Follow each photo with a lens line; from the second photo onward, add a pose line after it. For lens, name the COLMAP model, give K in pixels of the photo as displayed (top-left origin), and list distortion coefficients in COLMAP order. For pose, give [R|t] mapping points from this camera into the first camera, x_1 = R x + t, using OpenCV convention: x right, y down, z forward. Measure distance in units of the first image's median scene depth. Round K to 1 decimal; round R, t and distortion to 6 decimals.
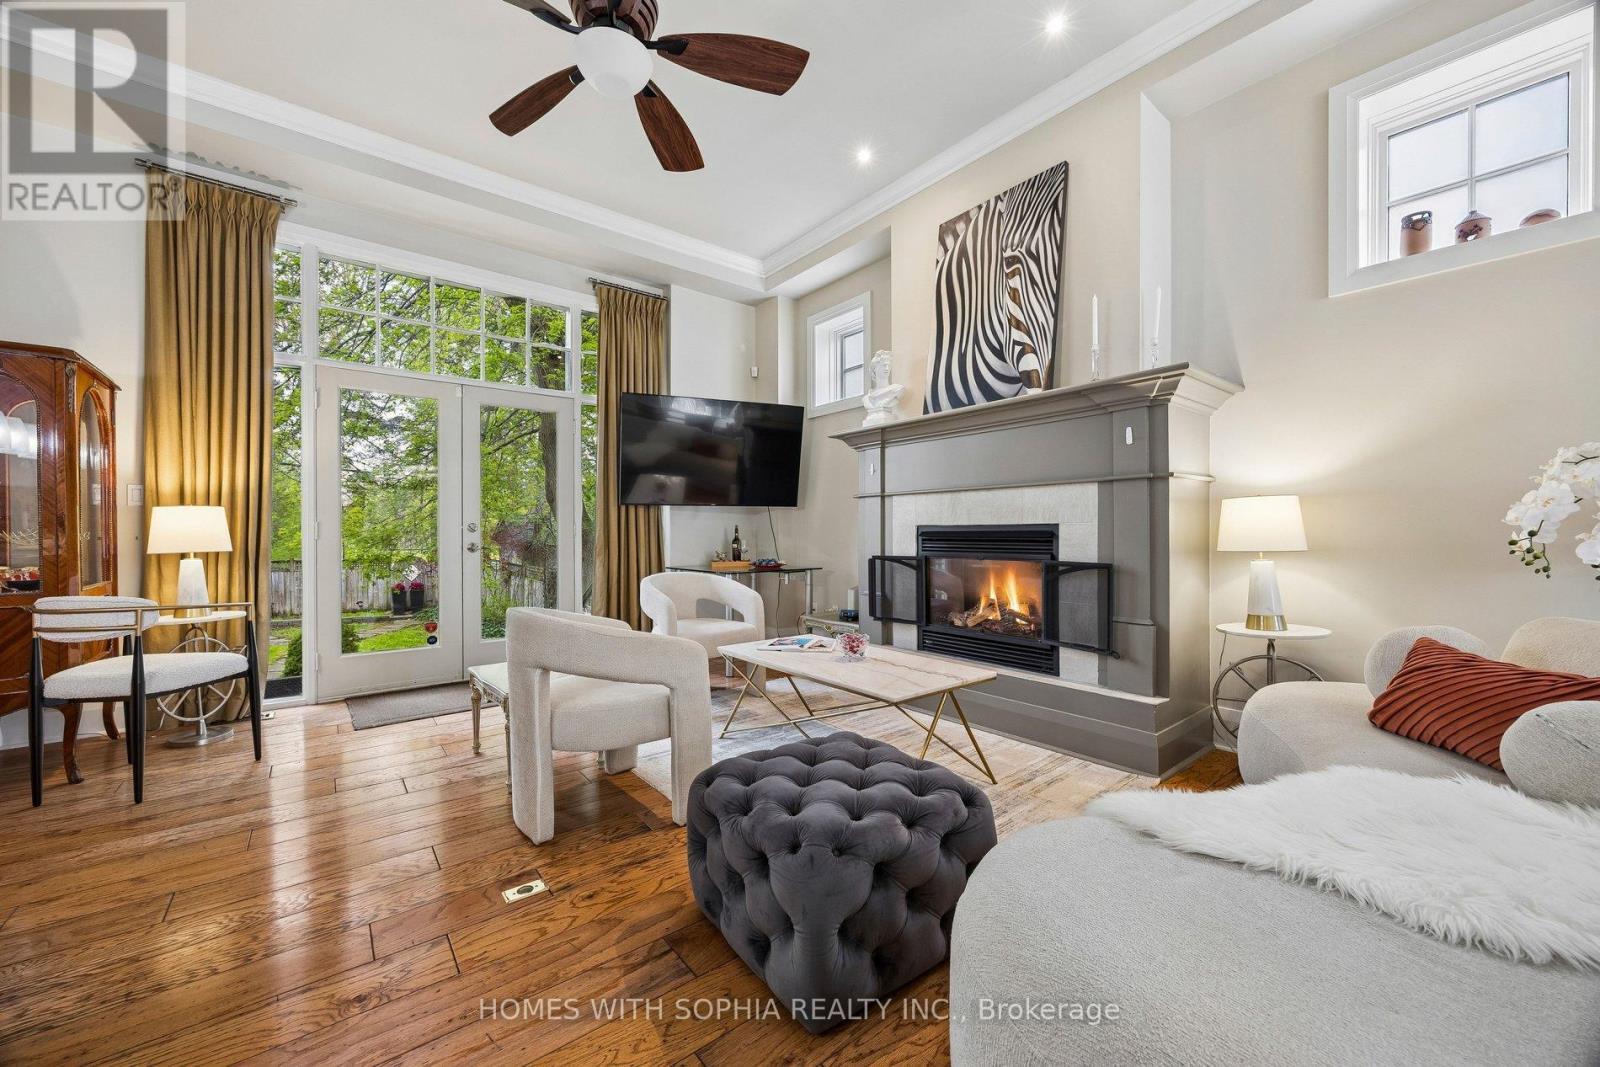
lens RADIAL K [[612.6, 0, 800.6], [0, 612.6, 532.6], [0, 0, 1]] dist [-0.002175, 0.000063]
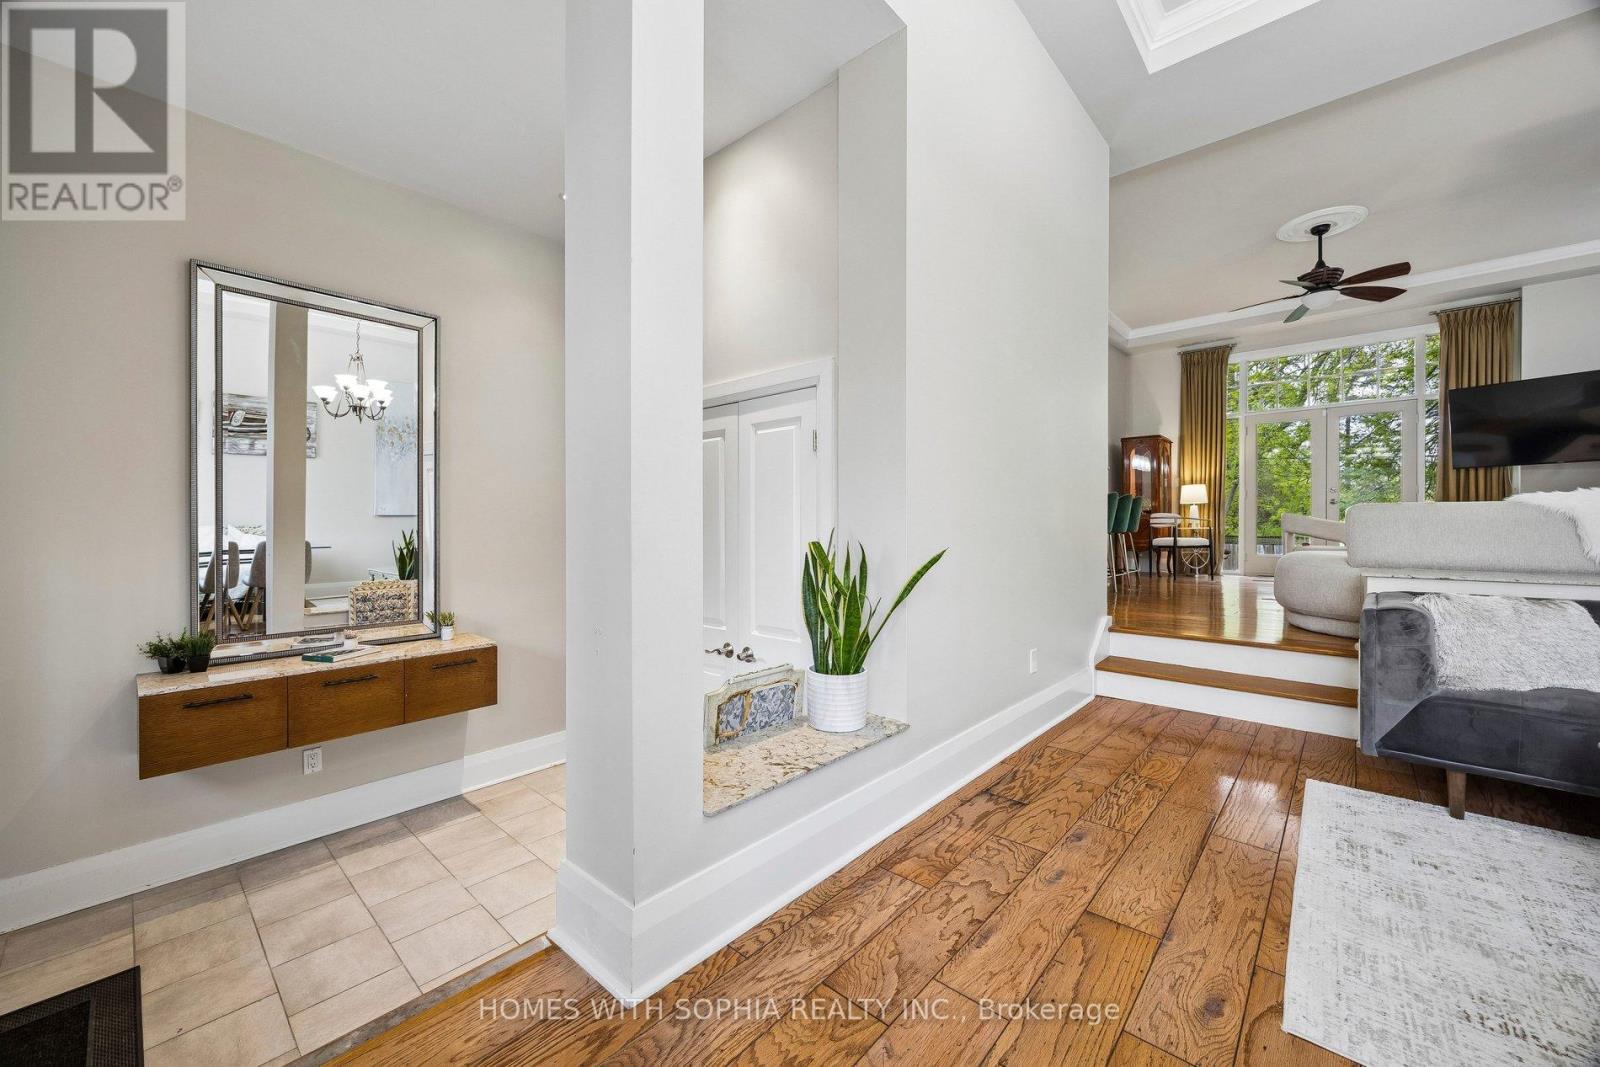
lens RADIAL K [[612.6, 0, 794.4], [0, 612.6, 526.2], [0, 0, 1]] dist [-0.002175, 0.000063]
pose [[0.156299, 0.009760, -0.987662, 1.164515], [0.003448, 0.999940, 0.010427, 0.089849], [0.987704, -0.005035, 0.156256, -0.964436]]
